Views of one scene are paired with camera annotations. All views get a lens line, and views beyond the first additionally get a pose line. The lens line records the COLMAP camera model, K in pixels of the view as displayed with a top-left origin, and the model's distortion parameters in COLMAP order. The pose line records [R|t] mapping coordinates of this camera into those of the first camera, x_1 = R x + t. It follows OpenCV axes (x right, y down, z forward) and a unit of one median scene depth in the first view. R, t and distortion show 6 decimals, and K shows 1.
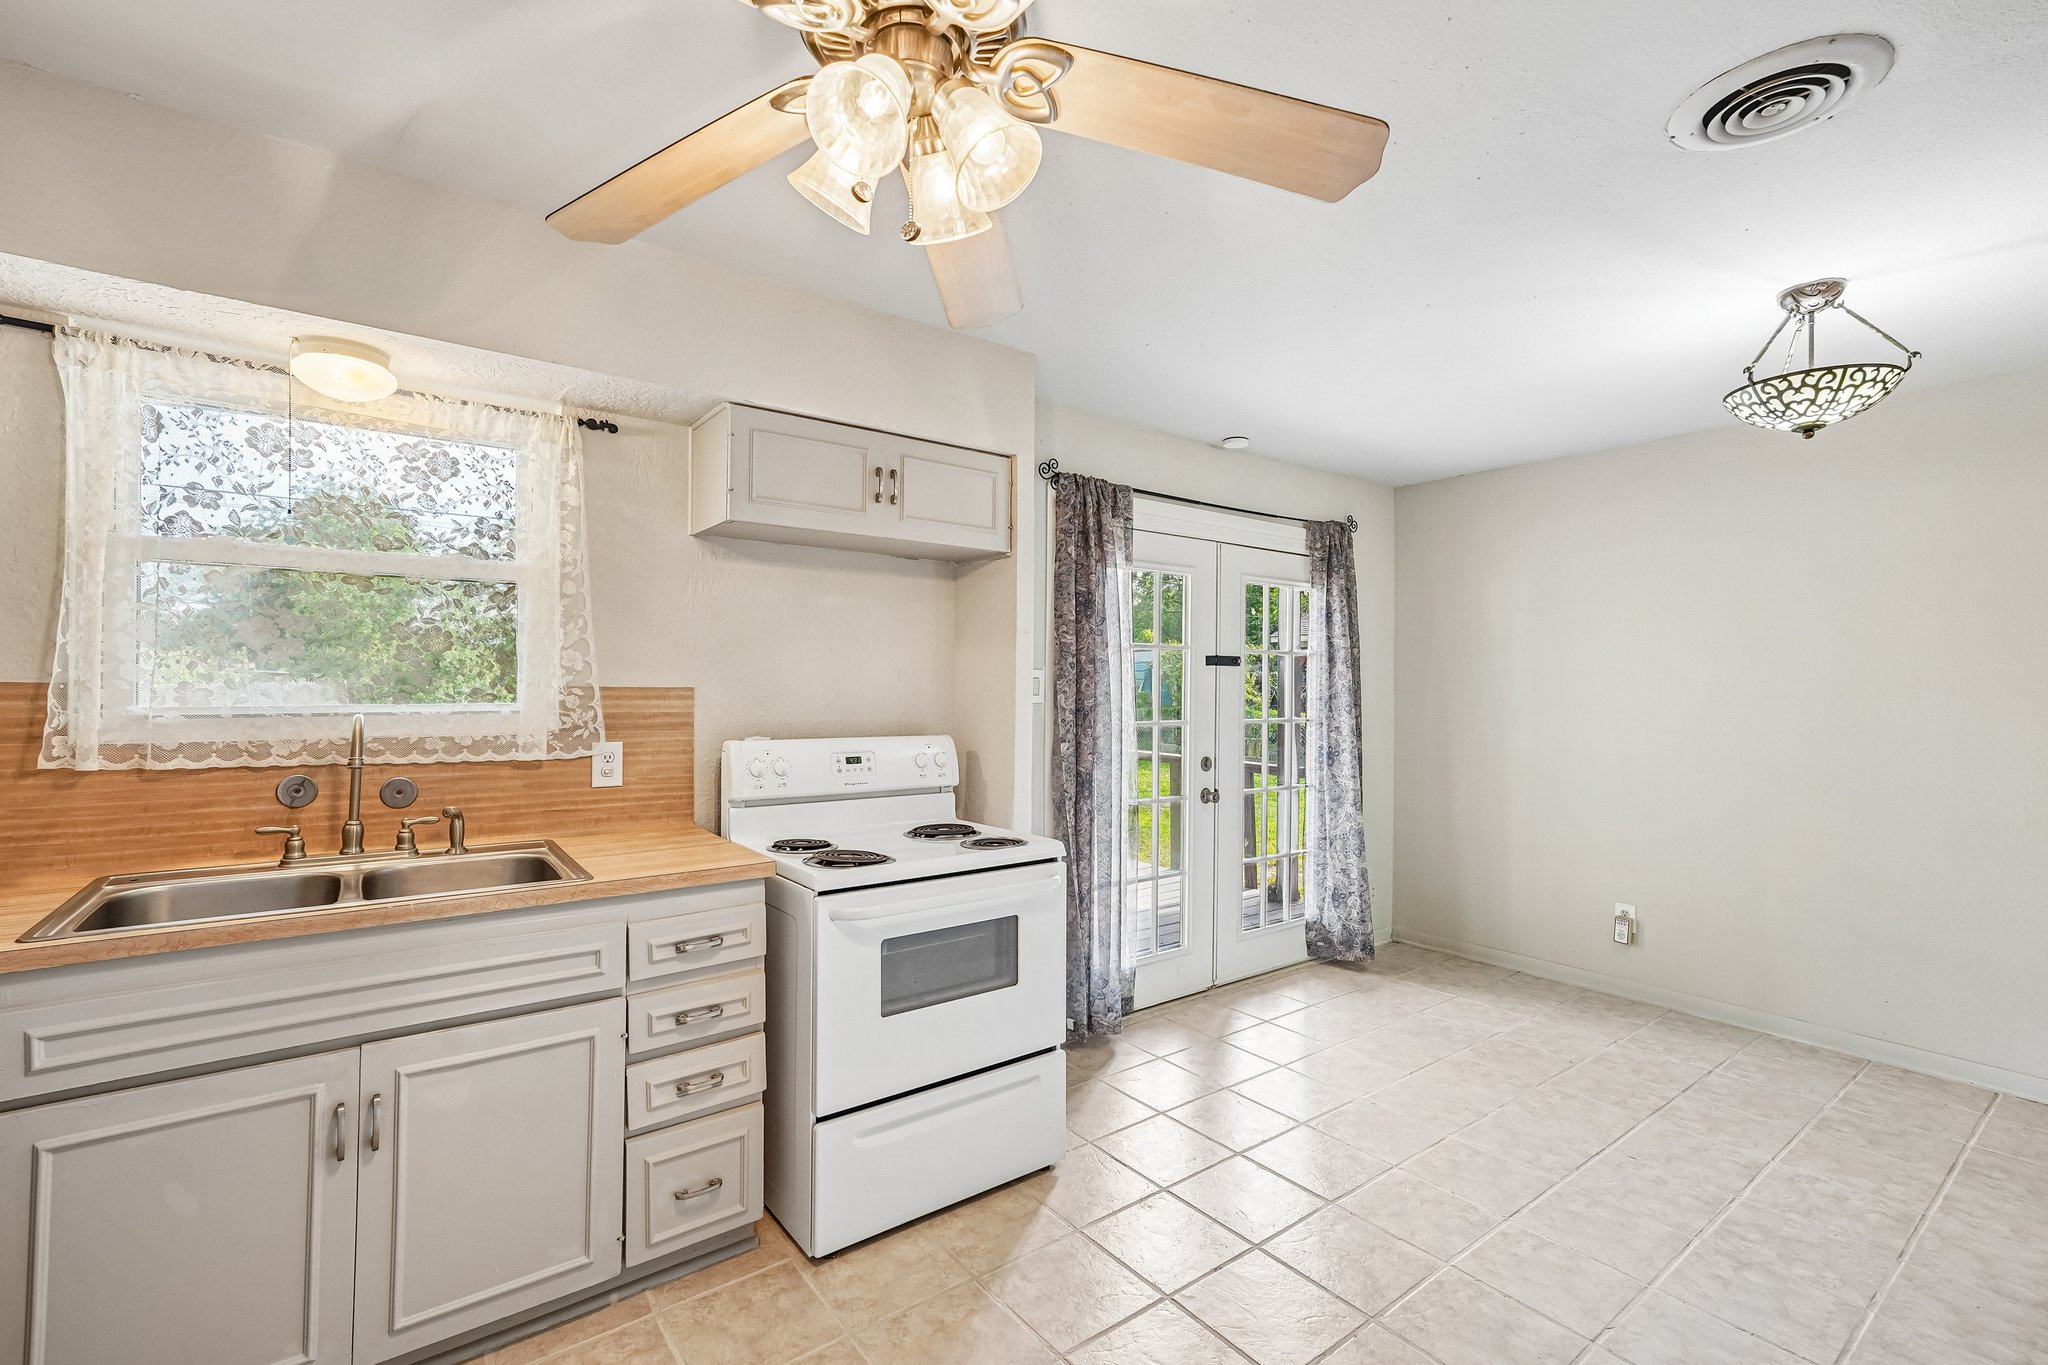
lens RADIAL K [[898.1, 0, 1013.8], [0, 898.1, 683.3], [0, 0, 1]] dist [0.001132, 0.004504]
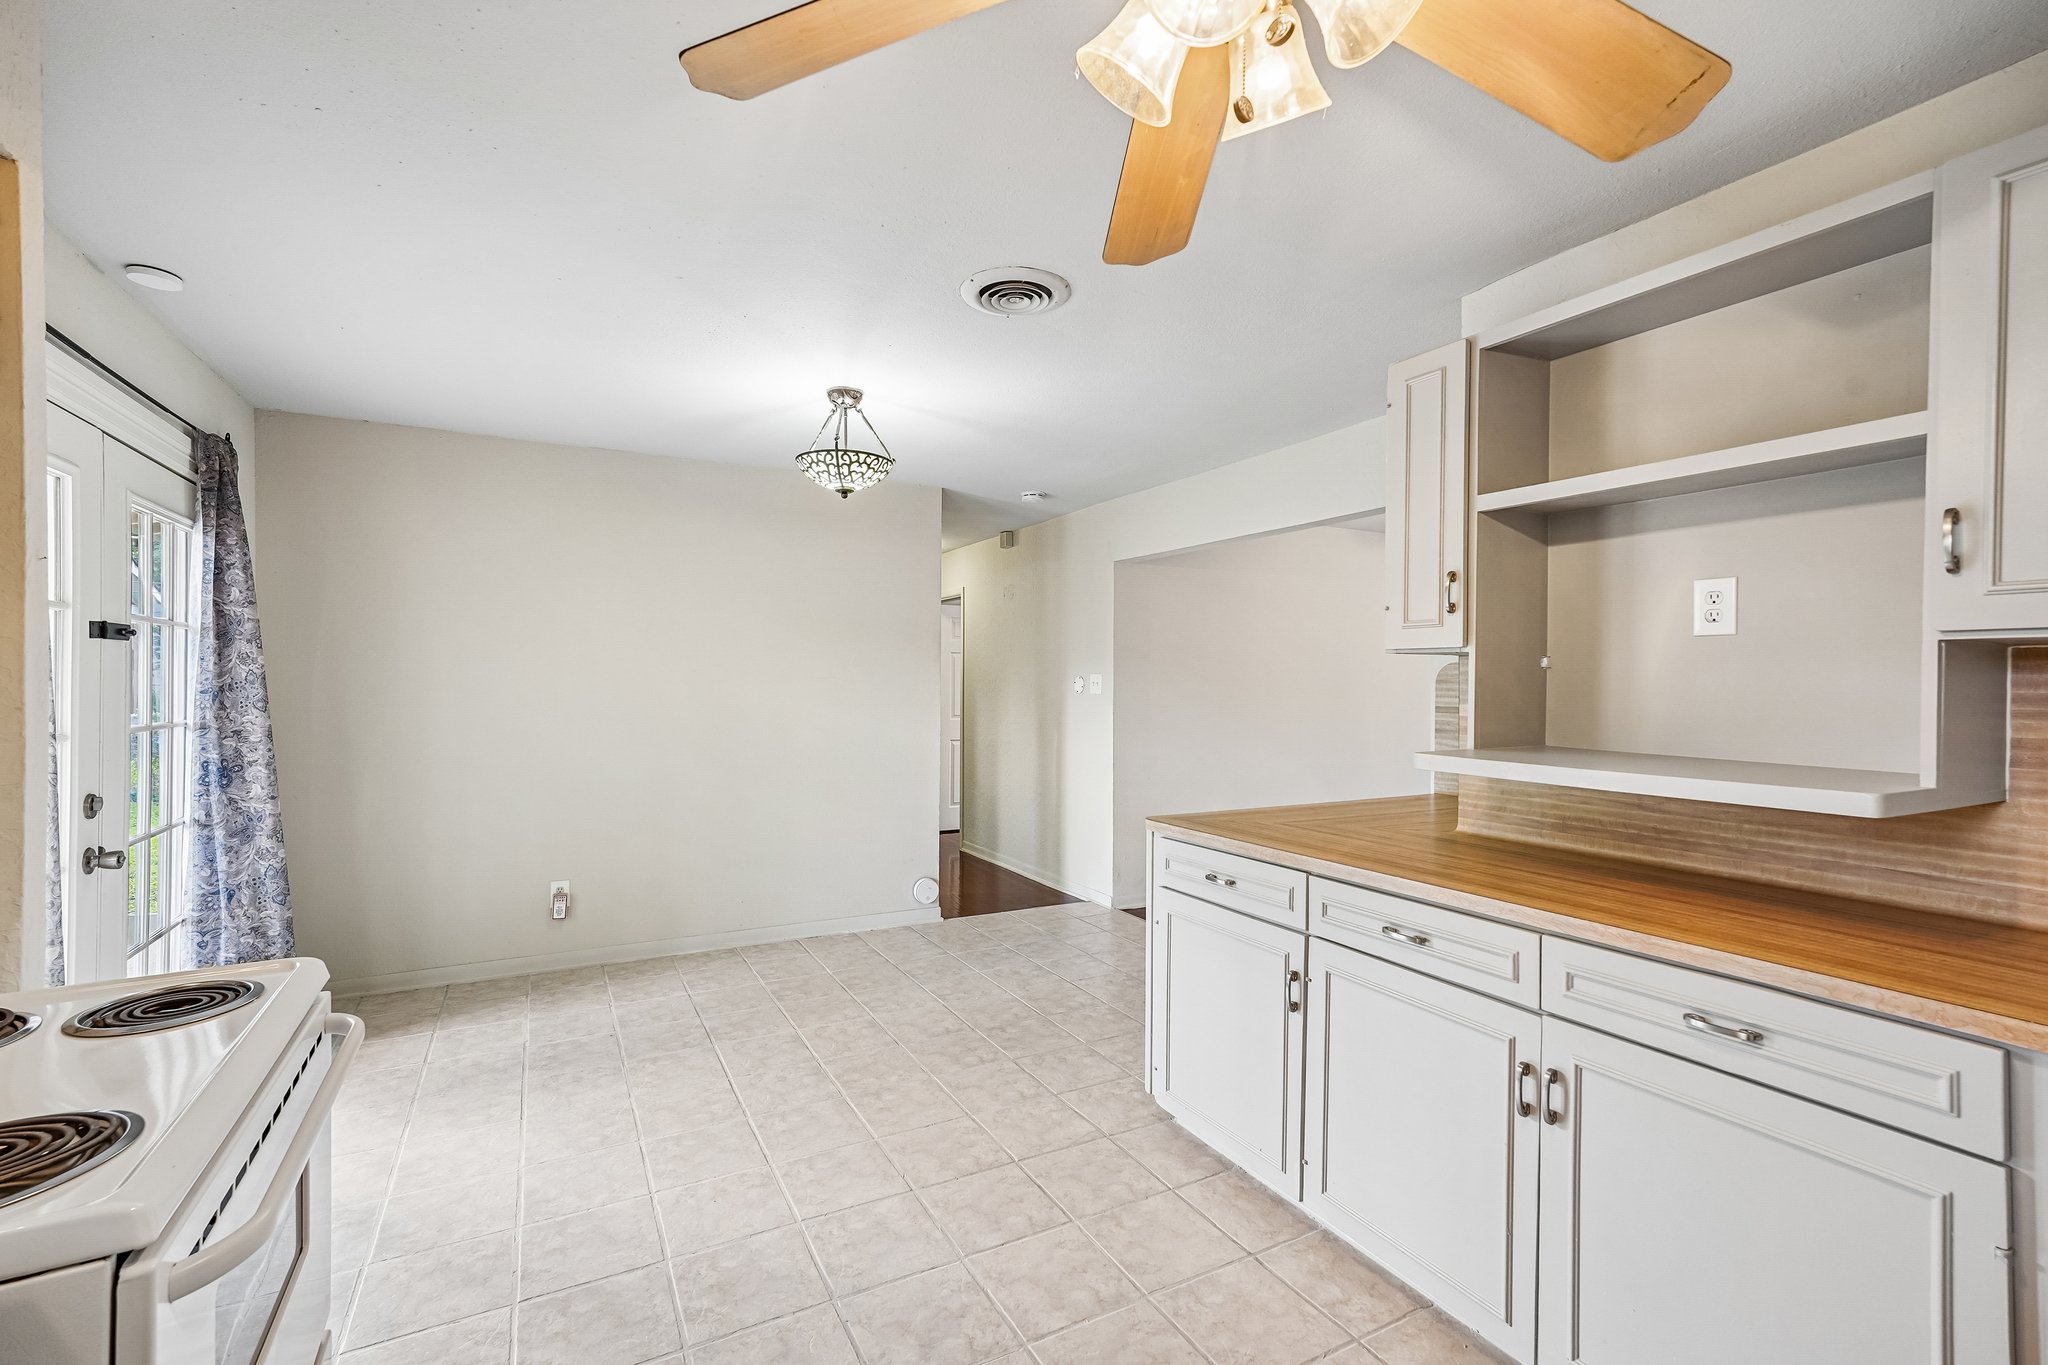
lens RADIAL K [[898.1, 0, 1016.0], [0, 898.1, 679.7], [0, 0, 1]] dist [0.001132, 0.004504]
pose [[0.150684, -0.005790, 0.988565, -0.298390], [-0.005896, 0.999960, 0.006756, -0.000219], [-0.988564, -0.006847, 0.150644, 0.341178]]
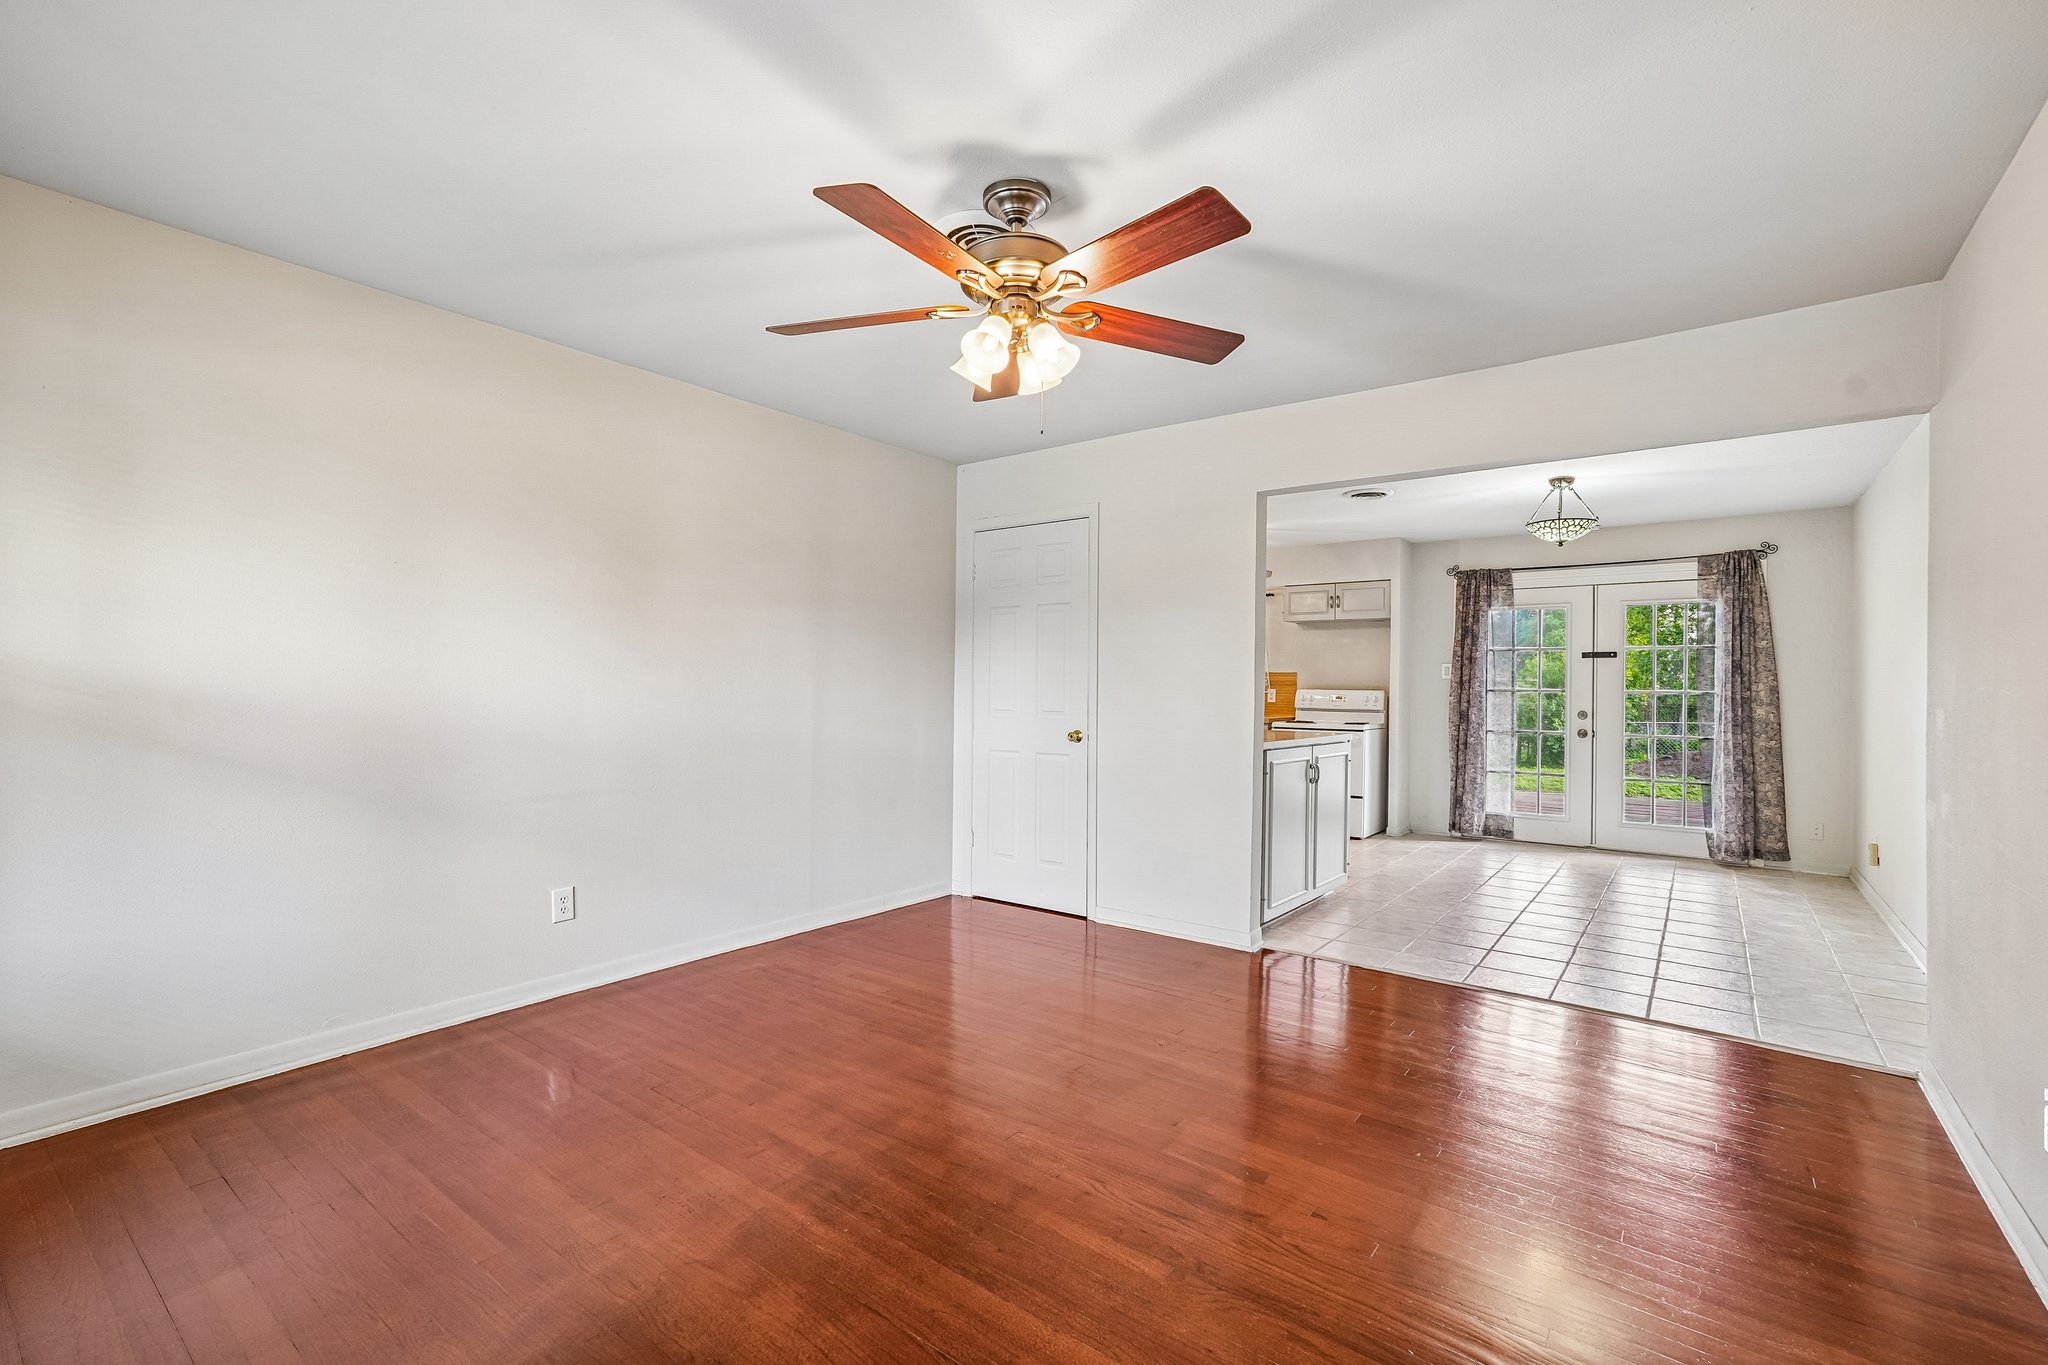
lens RADIAL K [[898.1, 0, 1022.6], [0, 898.1, 677.3], [0, 0, 1]] dist [0.001132, 0.004504]
pose [[0.269932, -0.019675, -0.962678, 1.708108], [-0.009933, 0.999681, -0.023217, 0.073267], [0.962828, 0.015829, 0.269651, -0.541150]]
